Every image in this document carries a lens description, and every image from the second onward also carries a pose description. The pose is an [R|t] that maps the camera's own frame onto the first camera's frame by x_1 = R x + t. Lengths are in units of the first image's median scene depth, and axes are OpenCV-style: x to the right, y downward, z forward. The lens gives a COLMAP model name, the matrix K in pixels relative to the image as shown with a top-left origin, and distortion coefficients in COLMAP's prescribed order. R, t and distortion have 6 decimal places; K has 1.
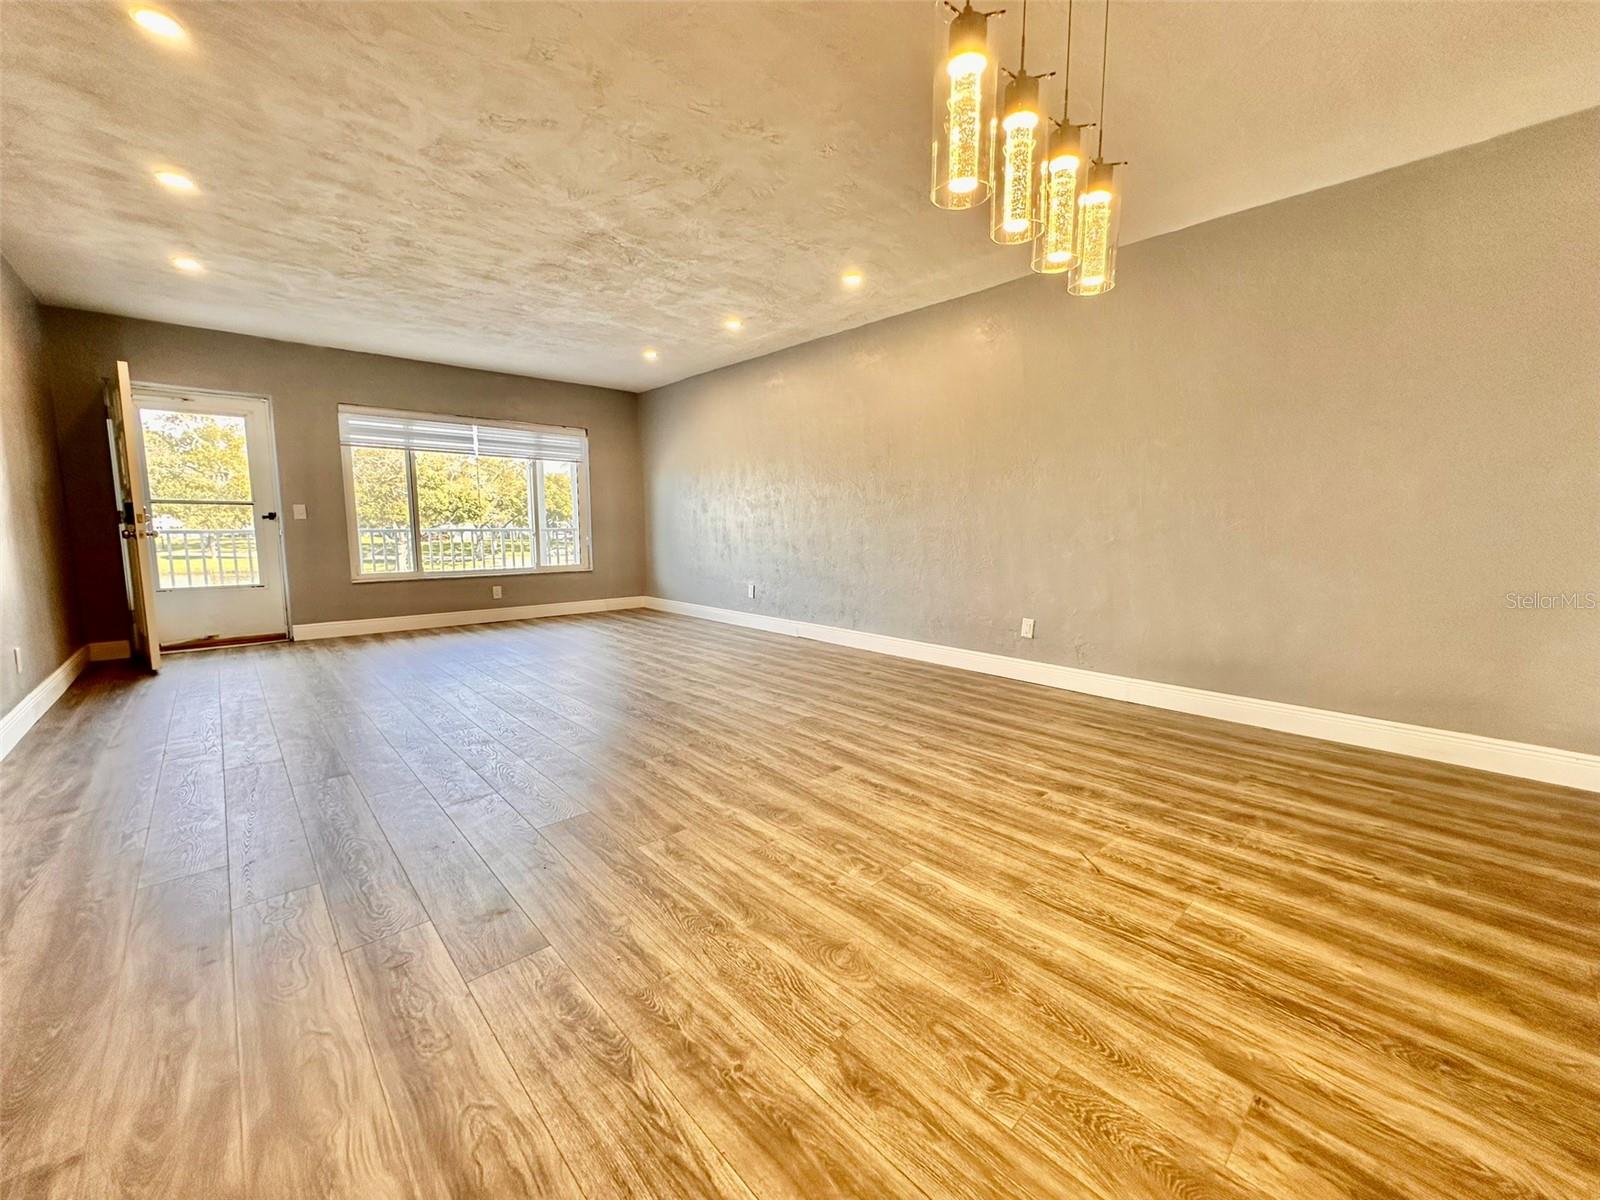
lens RADIAL K [[636.9, 0, 800.9], [0, 636.9, 599.8], [0, 0, 1]] dist [-0.001398, -0.000275]
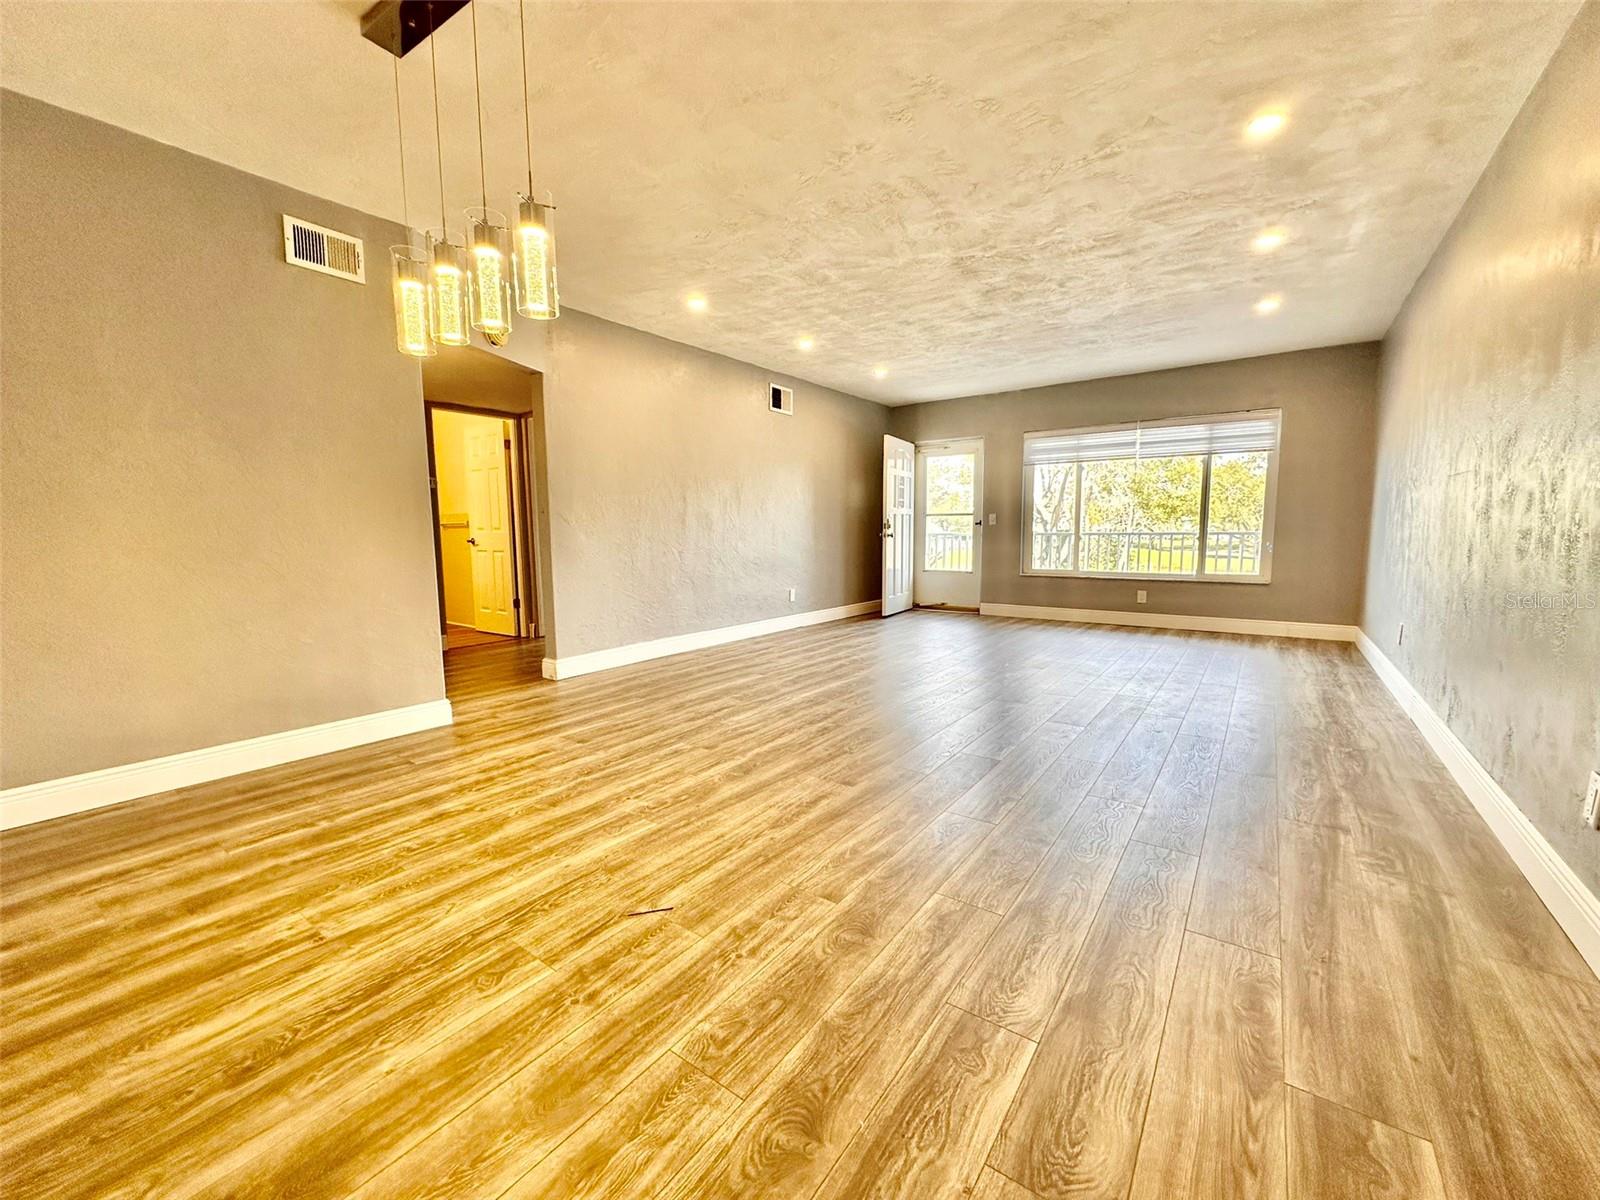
lens RADIAL K [[636.9, 0, 800.9], [0, 636.9, 599.8], [0, 0, 1]] dist [-0.001398, -0.000275]
pose [[0.193348, 0.103341, -0.975673, 1.213073], [-0.107901, 0.990645, 0.083544, -0.101864], [0.975179, 0.089123, 0.202690, 0.919218]]
